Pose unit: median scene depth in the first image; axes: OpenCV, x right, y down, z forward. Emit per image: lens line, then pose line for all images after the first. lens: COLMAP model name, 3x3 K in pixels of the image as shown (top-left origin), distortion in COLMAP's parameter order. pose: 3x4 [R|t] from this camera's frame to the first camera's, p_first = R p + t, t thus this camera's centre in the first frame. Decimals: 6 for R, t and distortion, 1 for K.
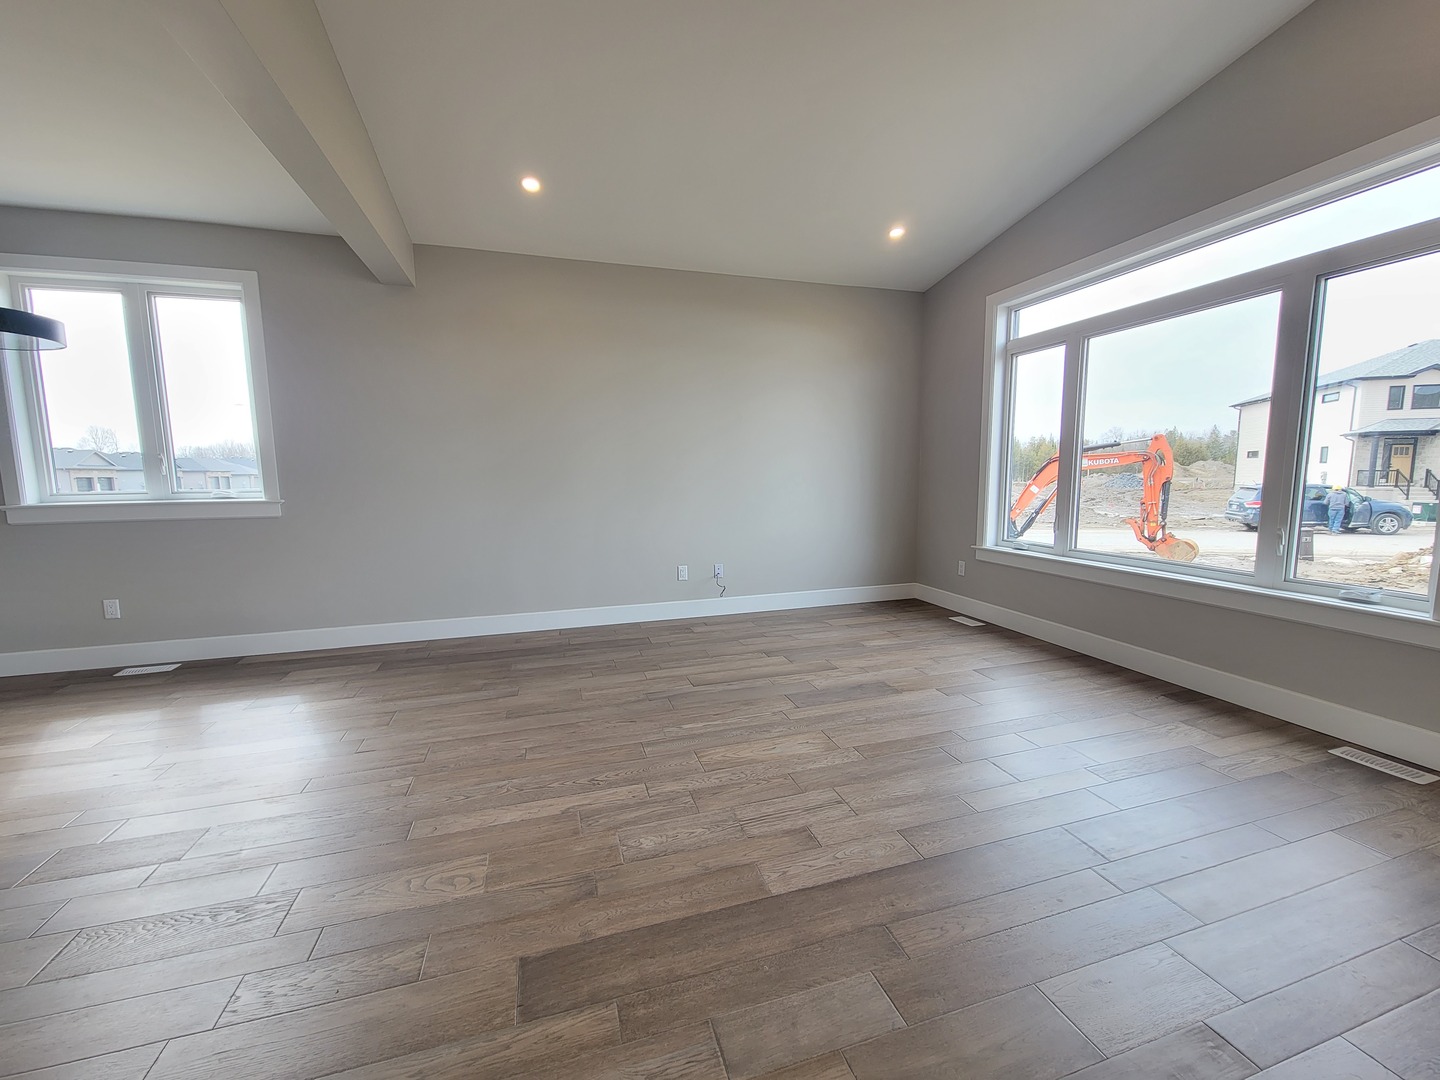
lens RADIAL K [[585.8, 0, 729.3], [0, 585.8, 542.4], [0, 0, 1]] dist [-0.001115, -0.000728]
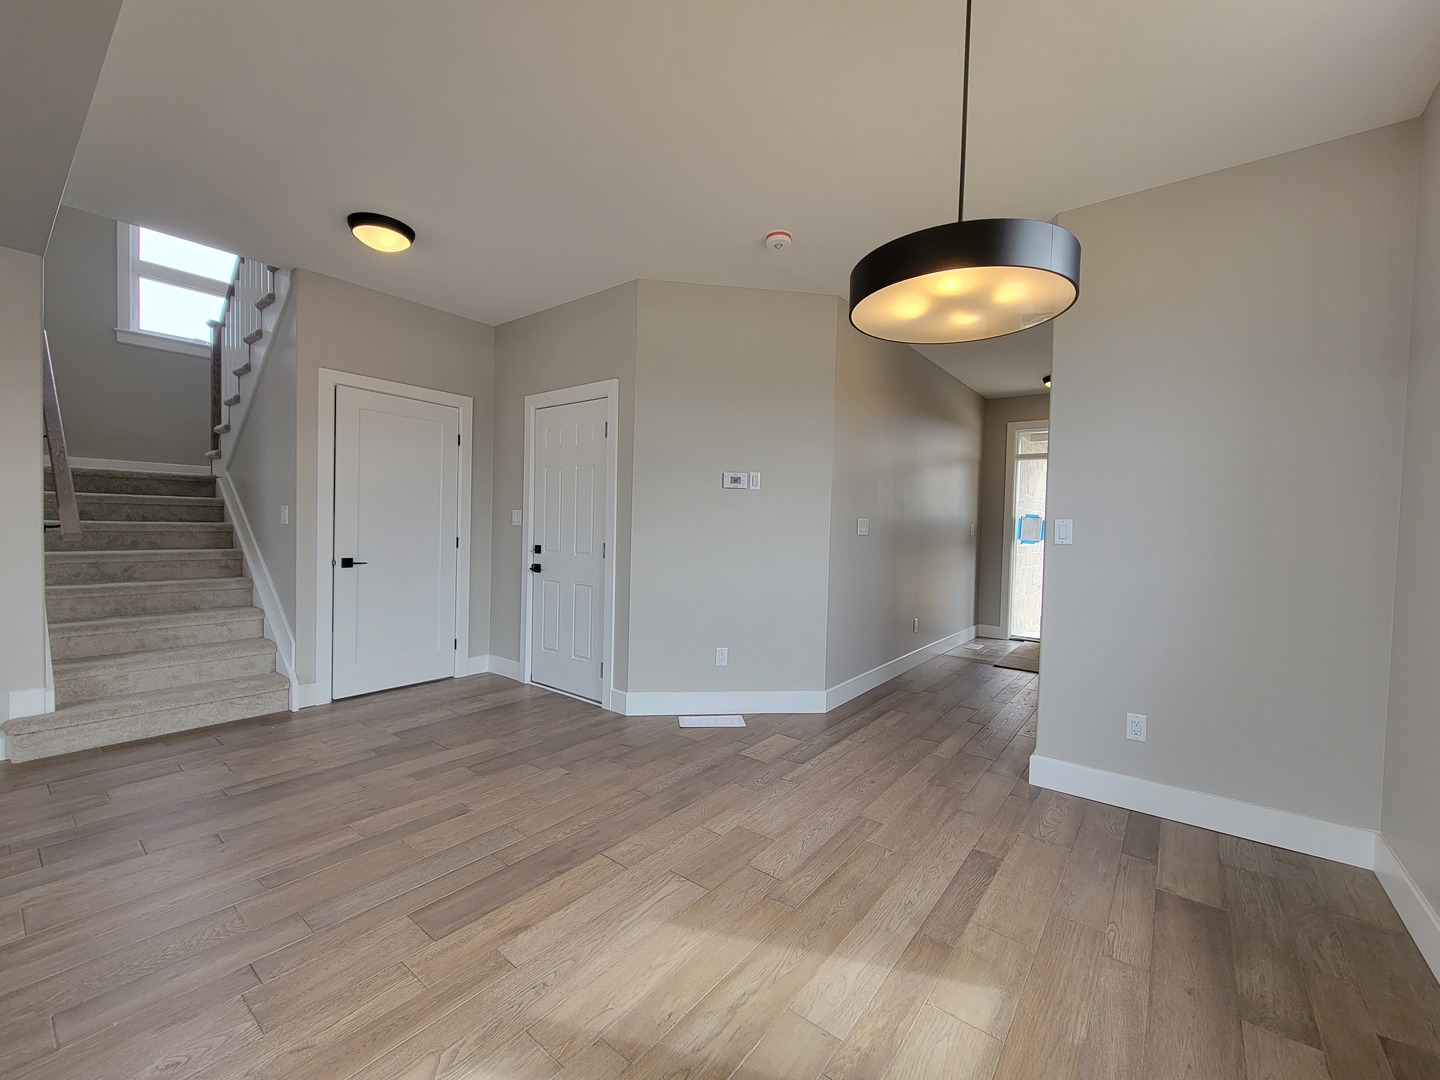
lens RADIAL K [[585.8, 0, 729.3], [0, 585.8, 542.4], [0, 0, 1]] dist [-0.001115, -0.000728]
pose [[-0.817741, 0.008152, -0.575528, -0.548770], [-0.083280, 0.987703, 0.132319, -0.127025], [0.569529, 0.156132, -0.807006, 1.030230]]
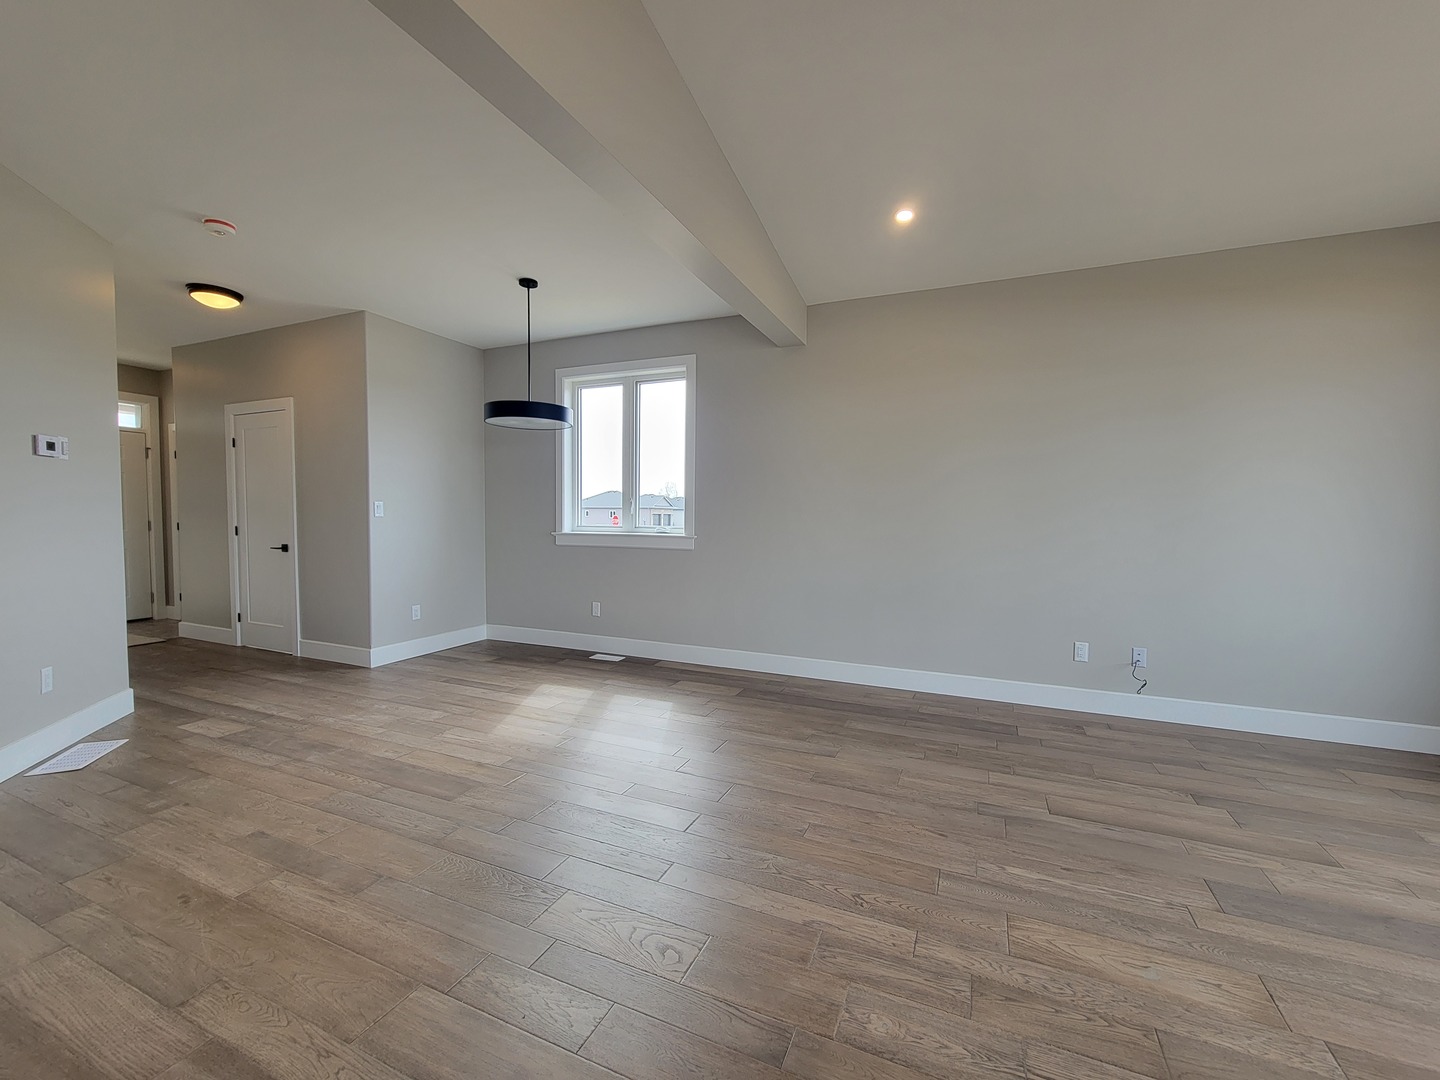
lens RADIAL K [[585.8, 0, 729.3], [0, 585.8, 542.4], [0, 0, 1]] dist [-0.001115, -0.000728]
pose [[0.755048, 0.047852, -0.653921, 0.093851], [-0.096063, 0.994645, -0.038134, -0.023253], [0.648594, 0.091610, 0.755601, 0.150065]]
